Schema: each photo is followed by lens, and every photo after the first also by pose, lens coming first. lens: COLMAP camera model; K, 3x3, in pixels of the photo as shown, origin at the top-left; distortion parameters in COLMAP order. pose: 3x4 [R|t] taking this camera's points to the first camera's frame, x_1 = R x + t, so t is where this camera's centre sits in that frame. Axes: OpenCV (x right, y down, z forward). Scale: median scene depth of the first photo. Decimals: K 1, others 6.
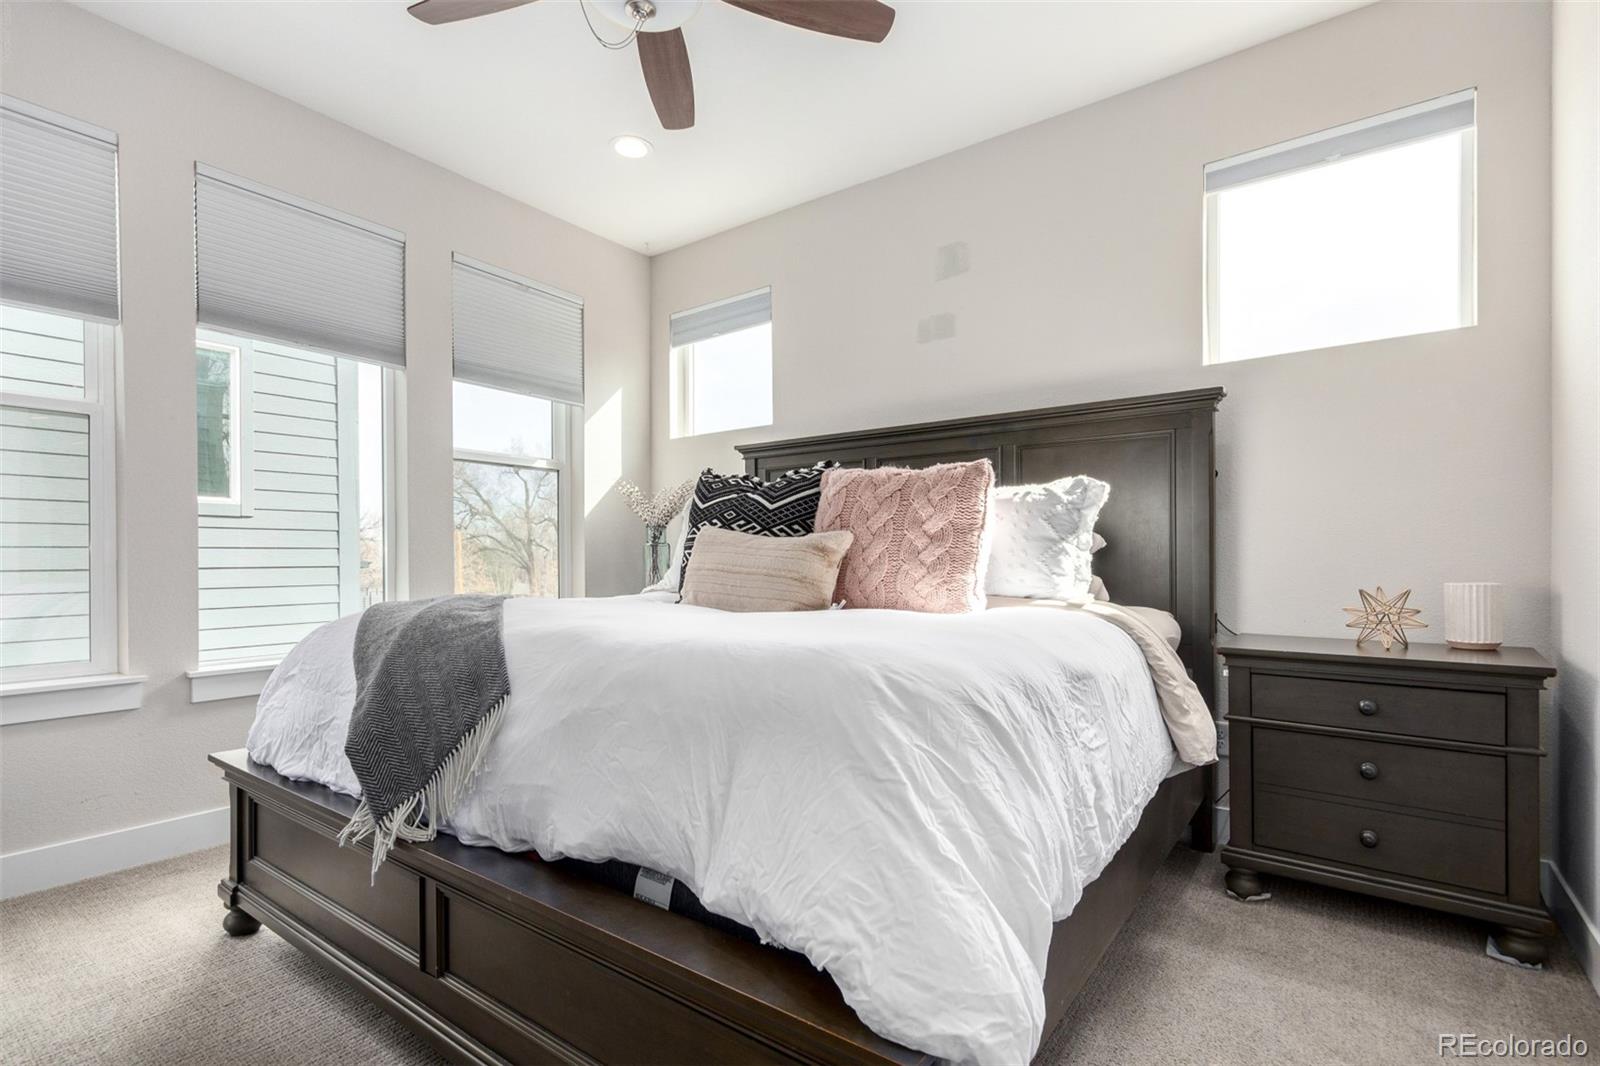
lens RADIAL K [[752.9, 0, 803.9], [0, 752.9, 560.2], [0, 0, 1]] dist [0.012730, 0.000410]
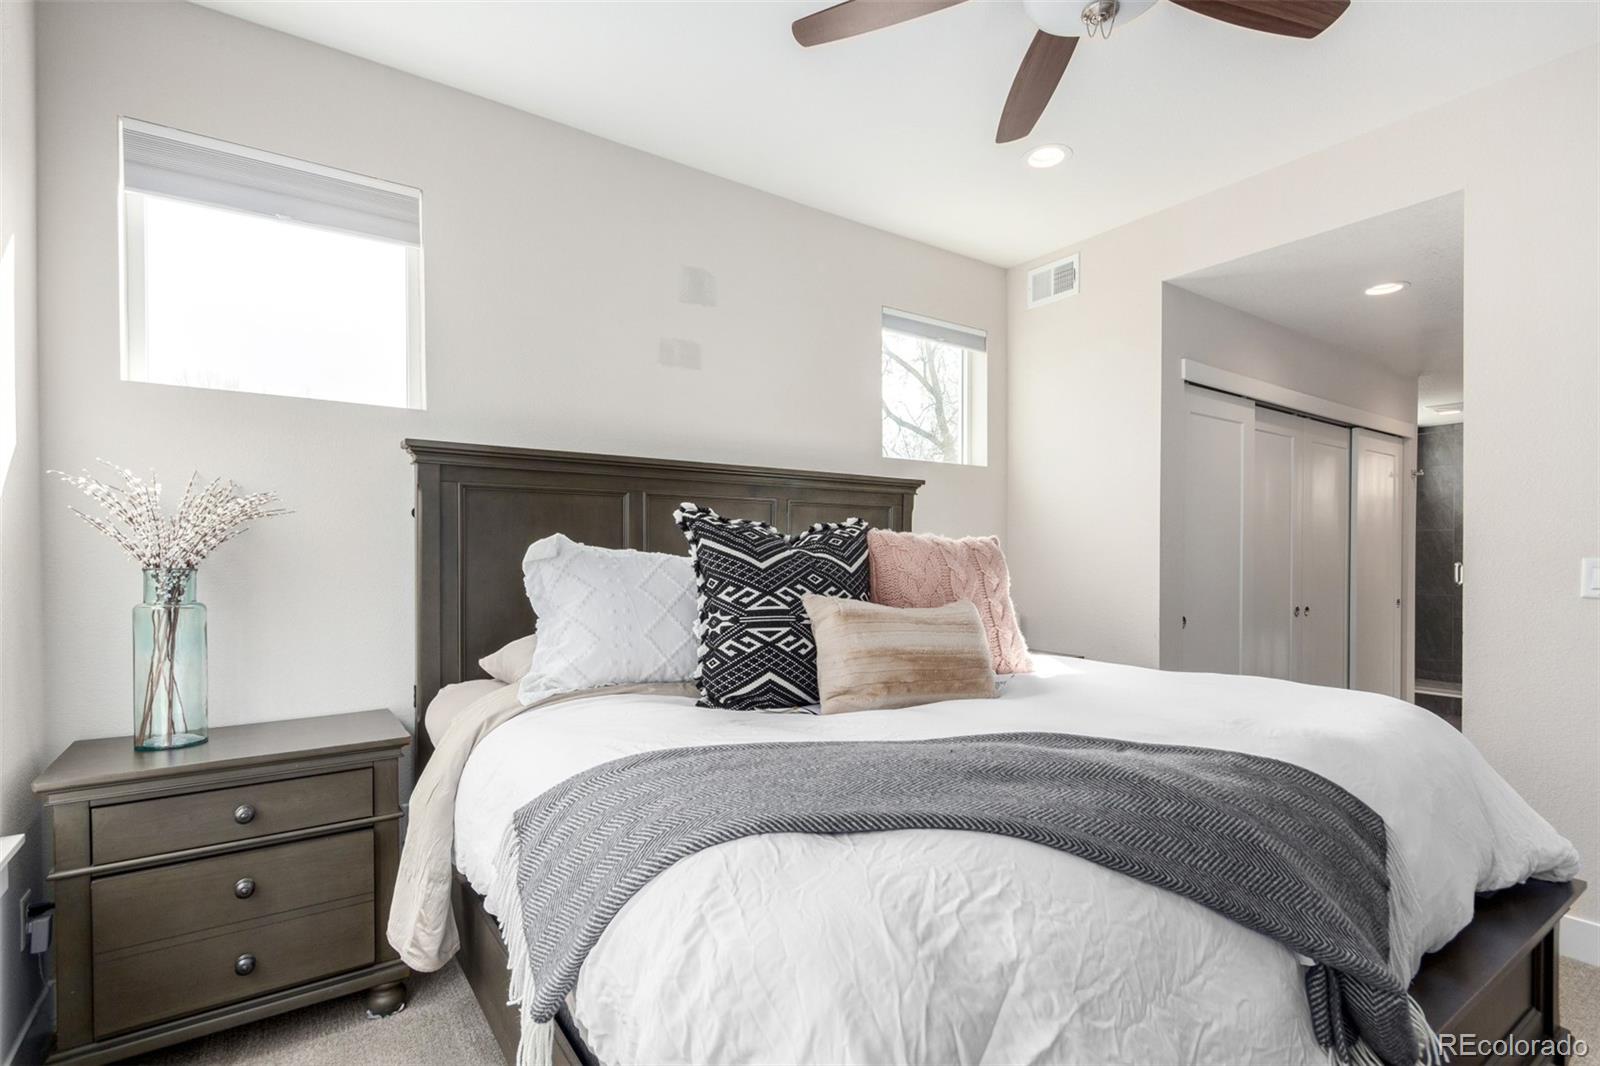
lens RADIAL K [[752.9, 0, 803.9], [0, 752.9, 560.2], [0, 0, 1]] dist [0.012730, 0.000410]
pose [[0.308737, -0.005791, 0.951130, -0.741950], [0.010132, 0.999945, 0.002799, -0.072829], [-0.951093, 0.008773, 0.308779, 0.683846]]
